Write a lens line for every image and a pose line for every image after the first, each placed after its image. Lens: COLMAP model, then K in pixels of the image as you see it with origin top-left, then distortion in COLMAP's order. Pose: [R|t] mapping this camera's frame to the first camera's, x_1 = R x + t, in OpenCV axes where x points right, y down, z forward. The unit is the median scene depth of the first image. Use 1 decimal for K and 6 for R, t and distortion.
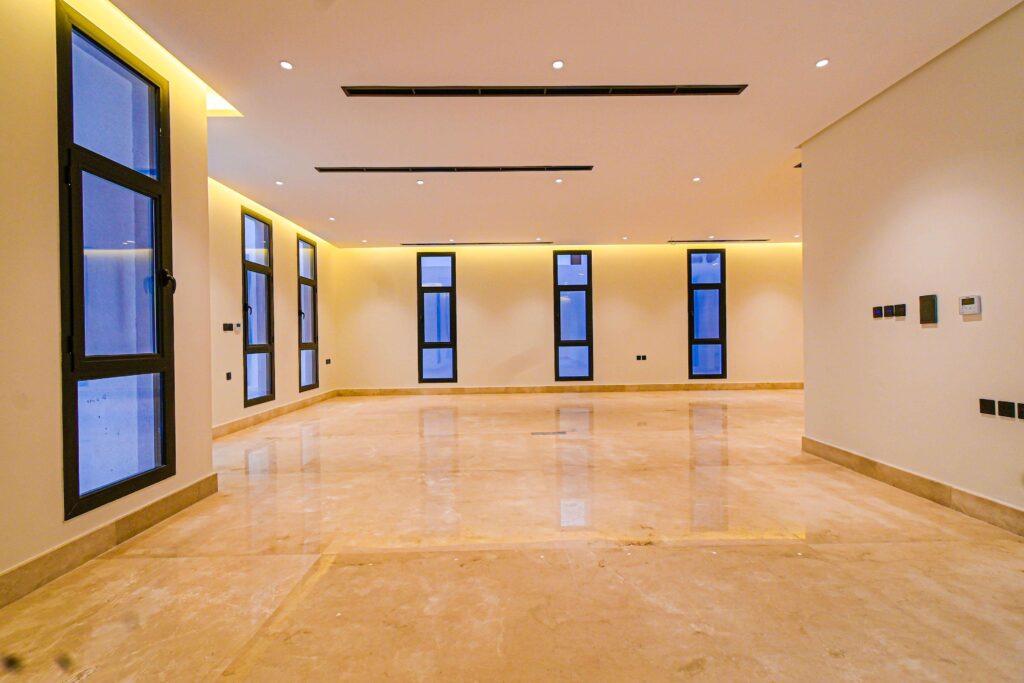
lens RADIAL K [[454.1, 0, 511.3], [0, 454.1, 341.0], [0, 0, 1]] dist [0.009318, -0.004104]
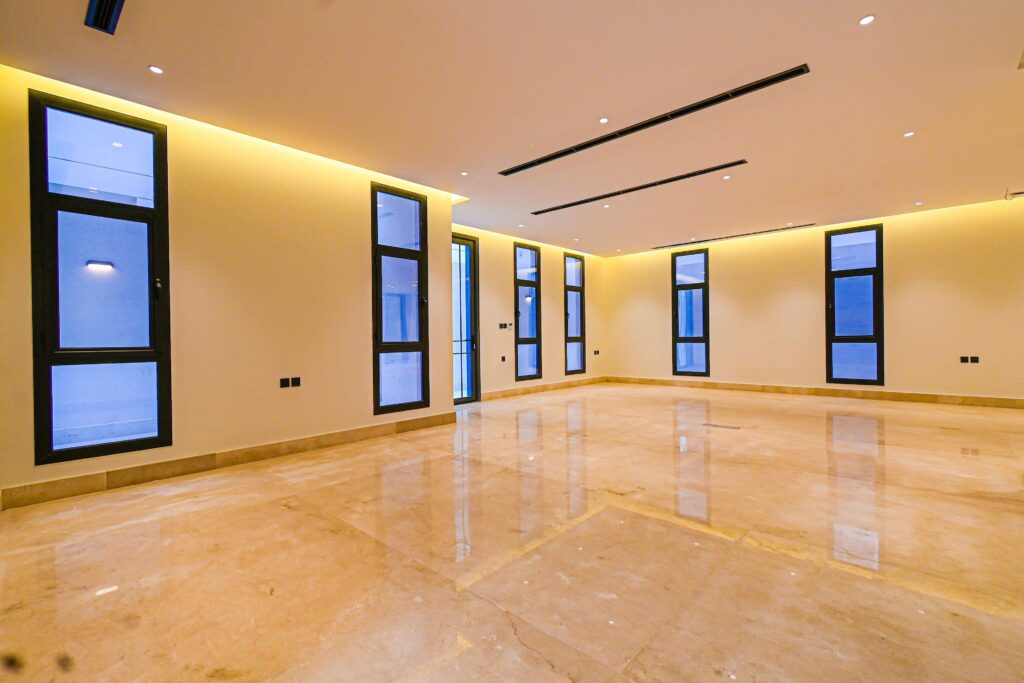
lens RADIAL K [[454.1, 0, 514.5], [0, 454.1, 342.7], [0, 0, 1]] dist [0.009318, -0.004104]
pose [[0.728477, 0.014112, -0.684925, 0.336832], [-0.003434, 0.999850, 0.016949, -0.000725], [0.685062, -0.009995, 0.728416, -0.046772]]
